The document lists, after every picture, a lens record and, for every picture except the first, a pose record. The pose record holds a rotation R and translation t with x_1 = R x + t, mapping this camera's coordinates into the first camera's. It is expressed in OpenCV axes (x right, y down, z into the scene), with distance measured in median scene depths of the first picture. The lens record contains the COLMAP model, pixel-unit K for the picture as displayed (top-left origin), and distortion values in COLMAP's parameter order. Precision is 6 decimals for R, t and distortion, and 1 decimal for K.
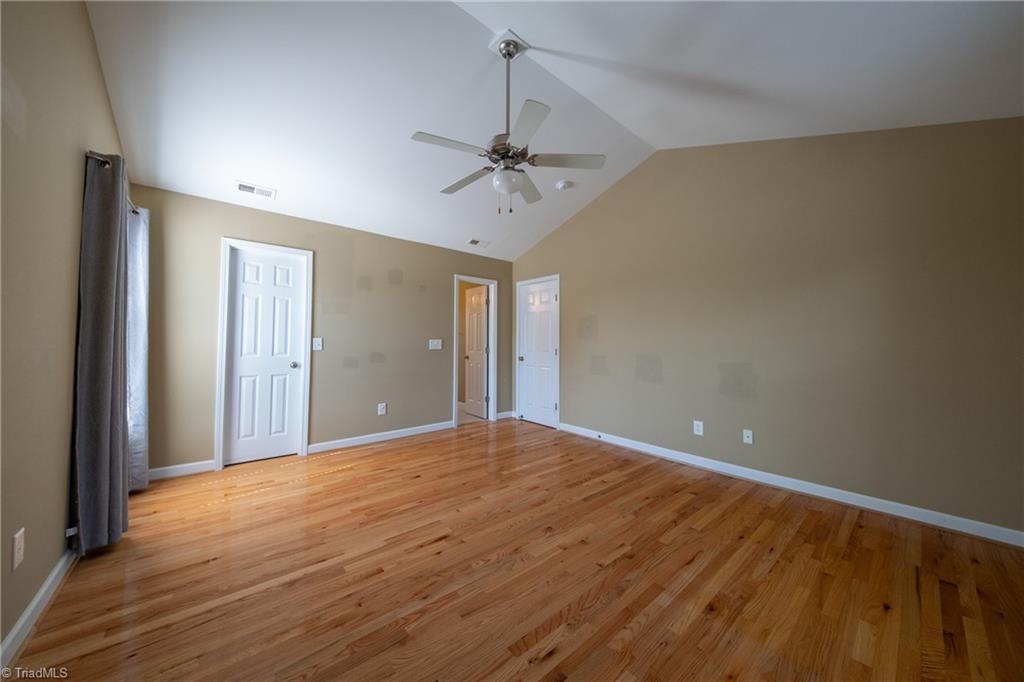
lens RADIAL K [[350.2, 0, 522.5], [0, 350.2, 333.0], [0, 0, 1]] dist [0.003990, -0.003482]
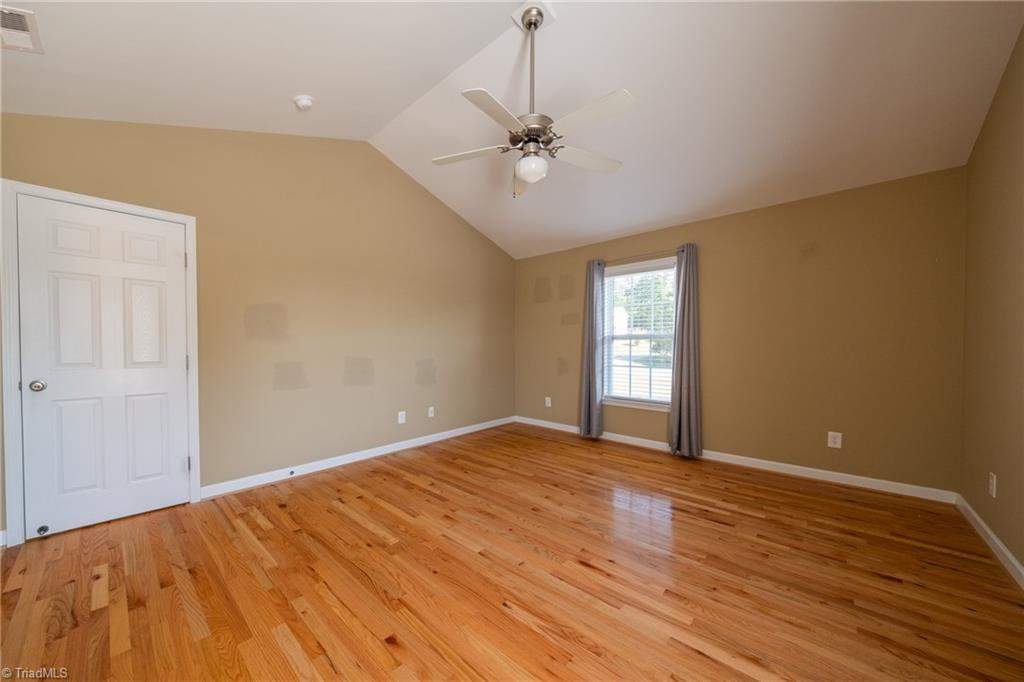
lens RADIAL K [[350.2, 0, 490.2], [0, 350.2, 356.0], [0, 0, 1]] dist [0.003990, -0.003482]
pose [[-0.069149, -0.045662, 0.996561, -0.801824], [-0.023462, 0.998750, 0.044135, 0.016688], [-0.997330, -0.020329, -0.070134, 0.978184]]
